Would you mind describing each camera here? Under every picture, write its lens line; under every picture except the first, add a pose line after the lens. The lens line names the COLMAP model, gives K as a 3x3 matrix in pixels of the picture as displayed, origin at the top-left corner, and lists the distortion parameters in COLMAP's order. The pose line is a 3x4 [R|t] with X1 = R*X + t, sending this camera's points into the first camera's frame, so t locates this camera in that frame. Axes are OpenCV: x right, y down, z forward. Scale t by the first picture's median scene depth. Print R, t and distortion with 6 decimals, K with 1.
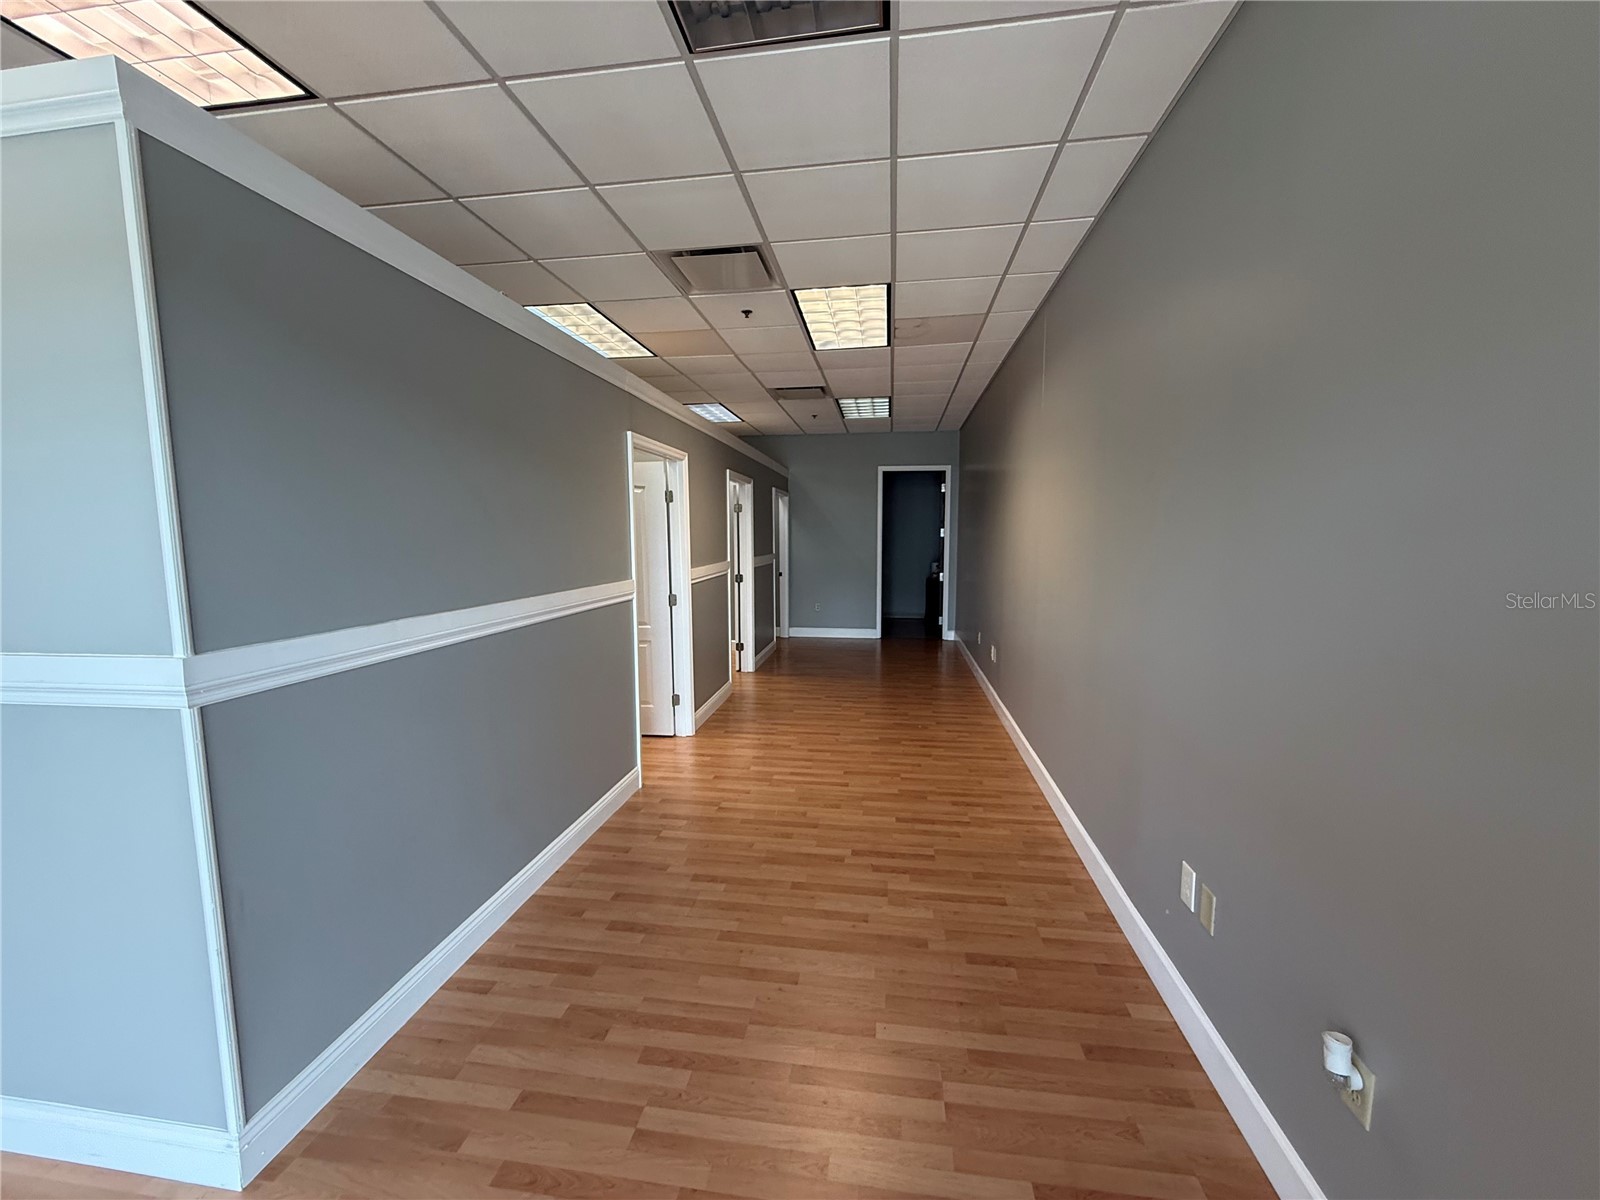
lens RADIAL K [[636.7, 0, 796.7], [0, 636.7, 598.5], [0, 0, 1]] dist [-0.006752, 0.000012]
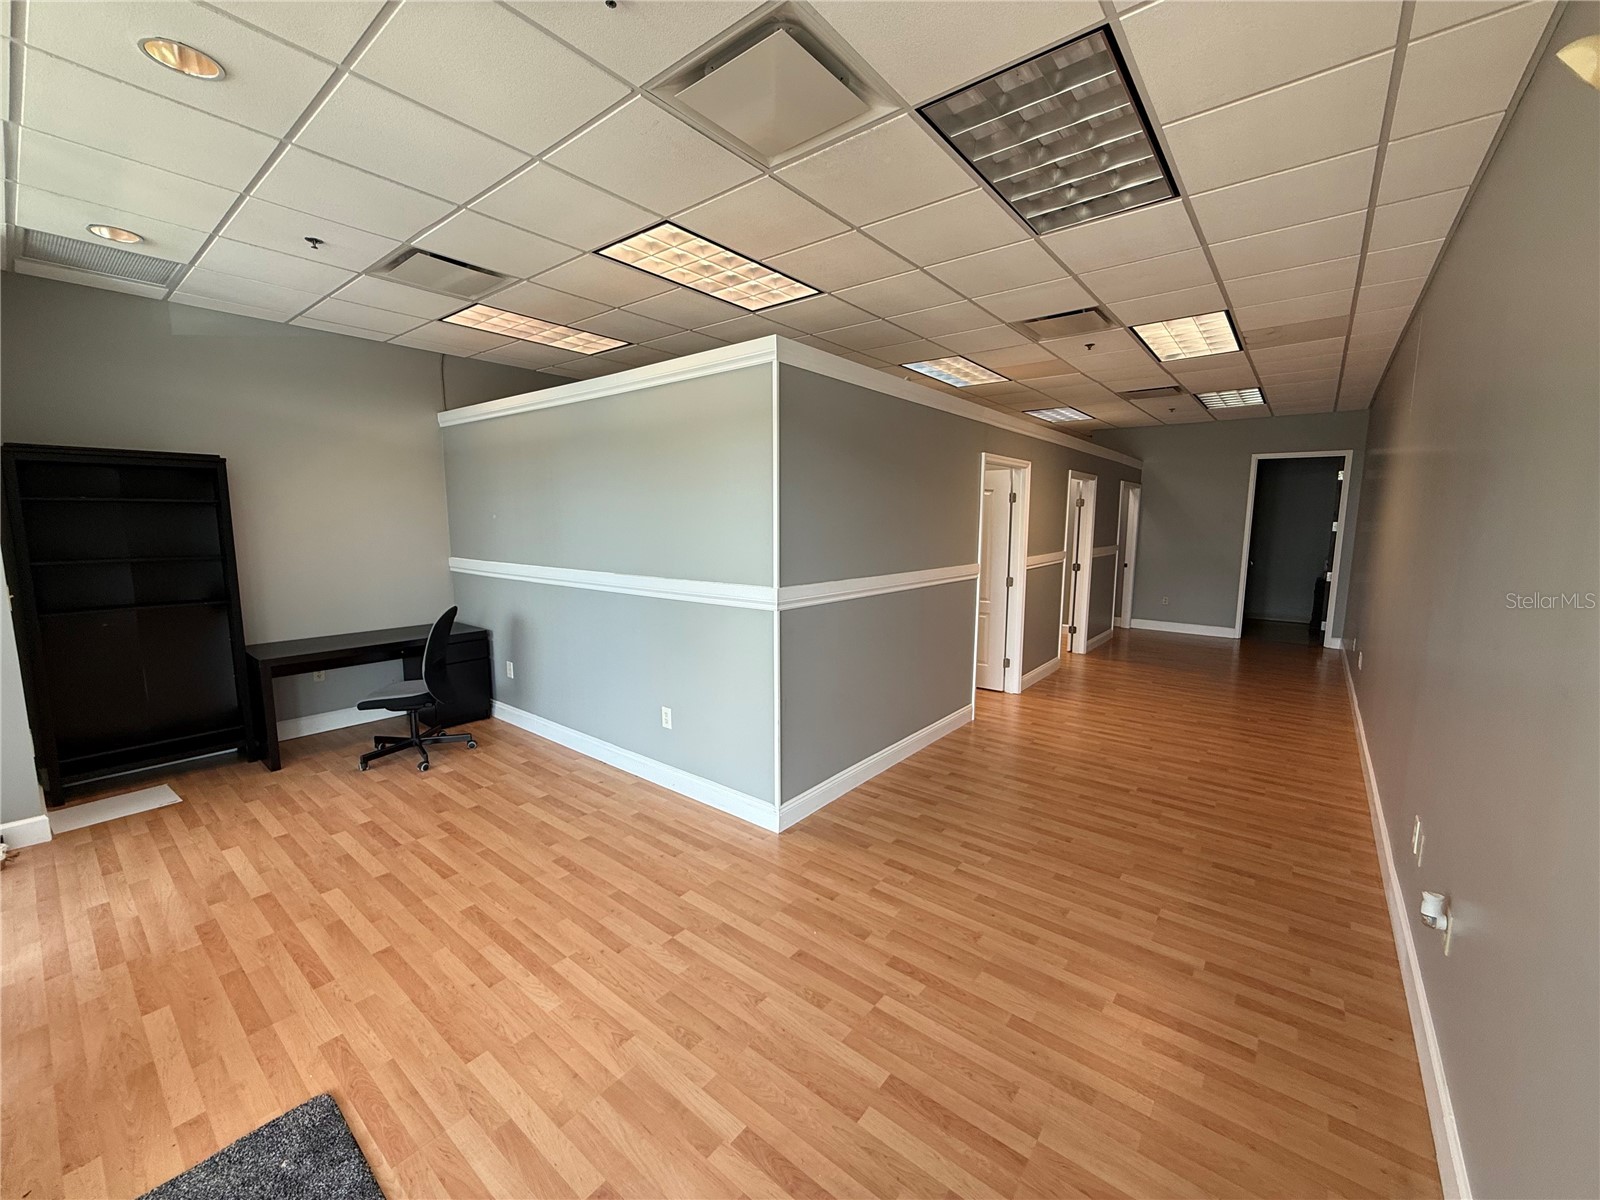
lens RADIAL K [[636.7, 0, 792.3], [0, 636.7, 599.8], [0, 0, 1]] dist [-0.006752, 0.000012]
pose [[0.858393, 0.072732, -0.507810, 0.081669], [-0.059232, 0.997330, 0.042718, 0.010427], [0.509561, -0.006590, 0.860409, -0.312805]]
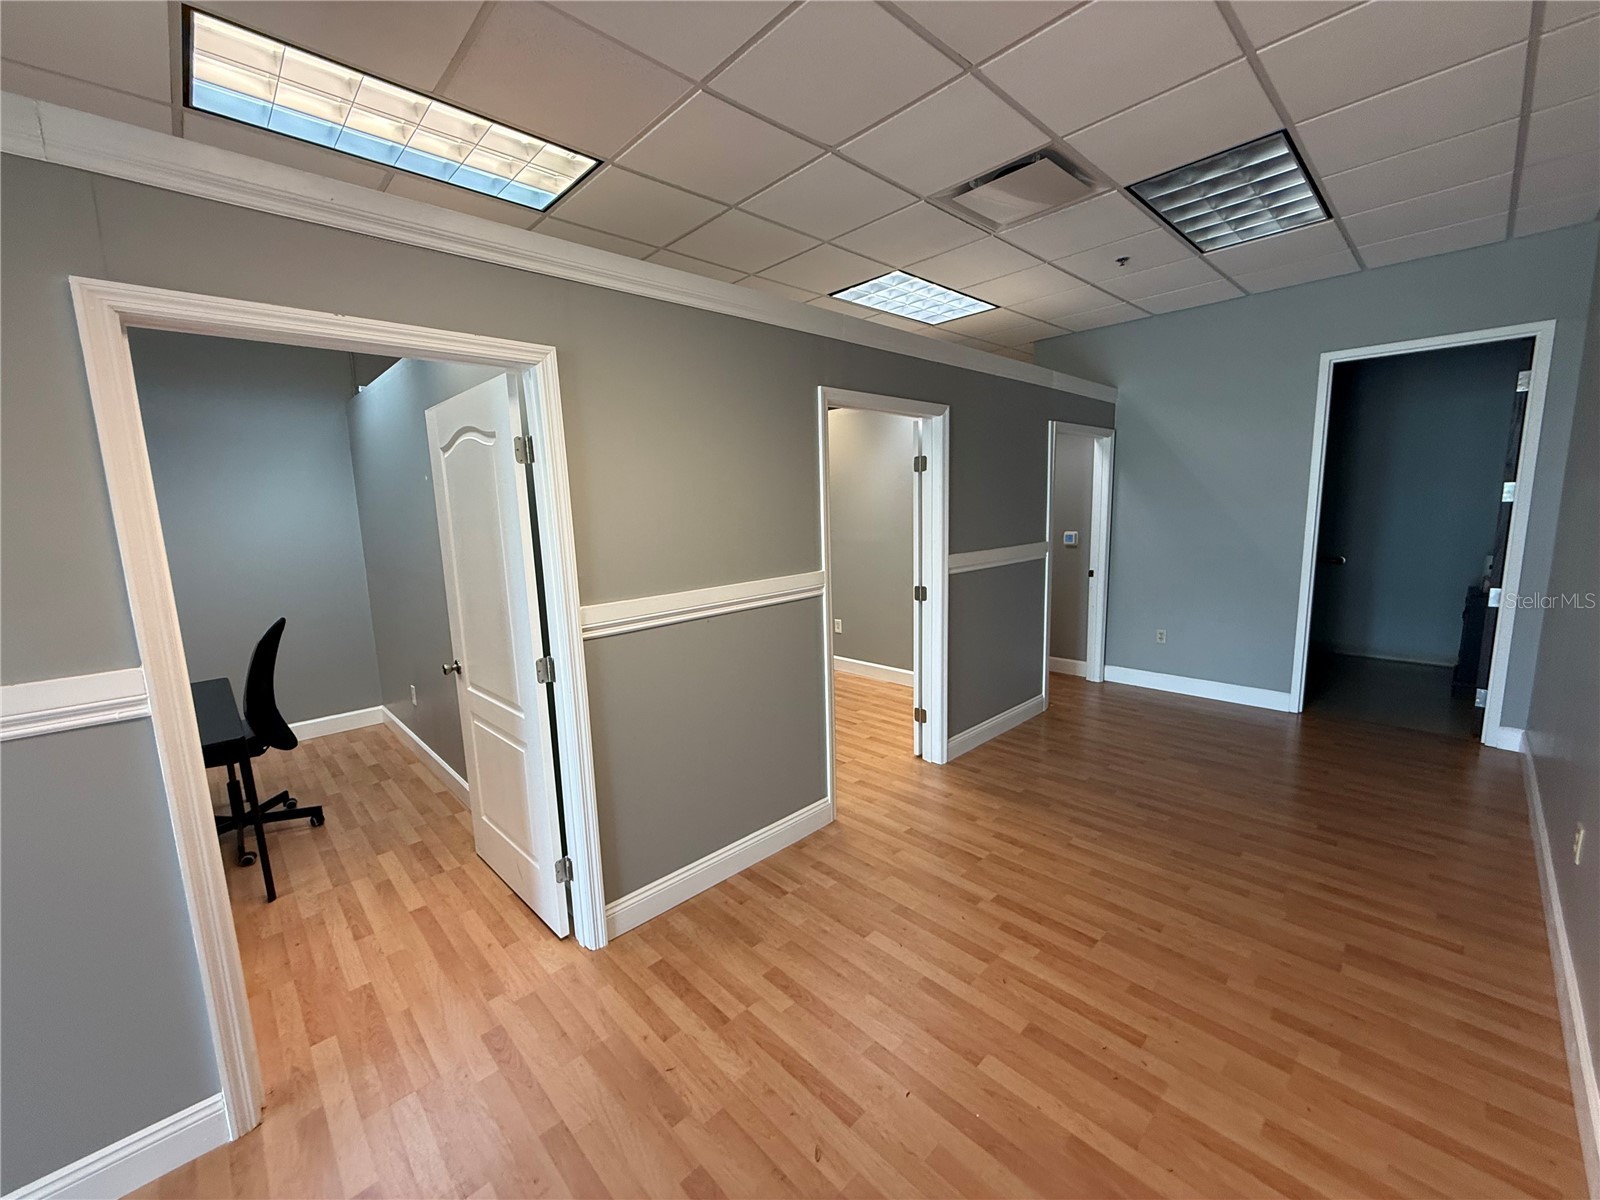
lens RADIAL K [[636.7, 0, 778.2], [0, 636.7, 600.8], [0, 0, 1]] dist [-0.006752, 0.000012]
pose [[0.780786, 0.069893, -0.620876, 0.258390], [-0.033613, 0.996983, 0.069962, -0.099415], [0.623893, -0.033756, 0.780780, 0.827648]]
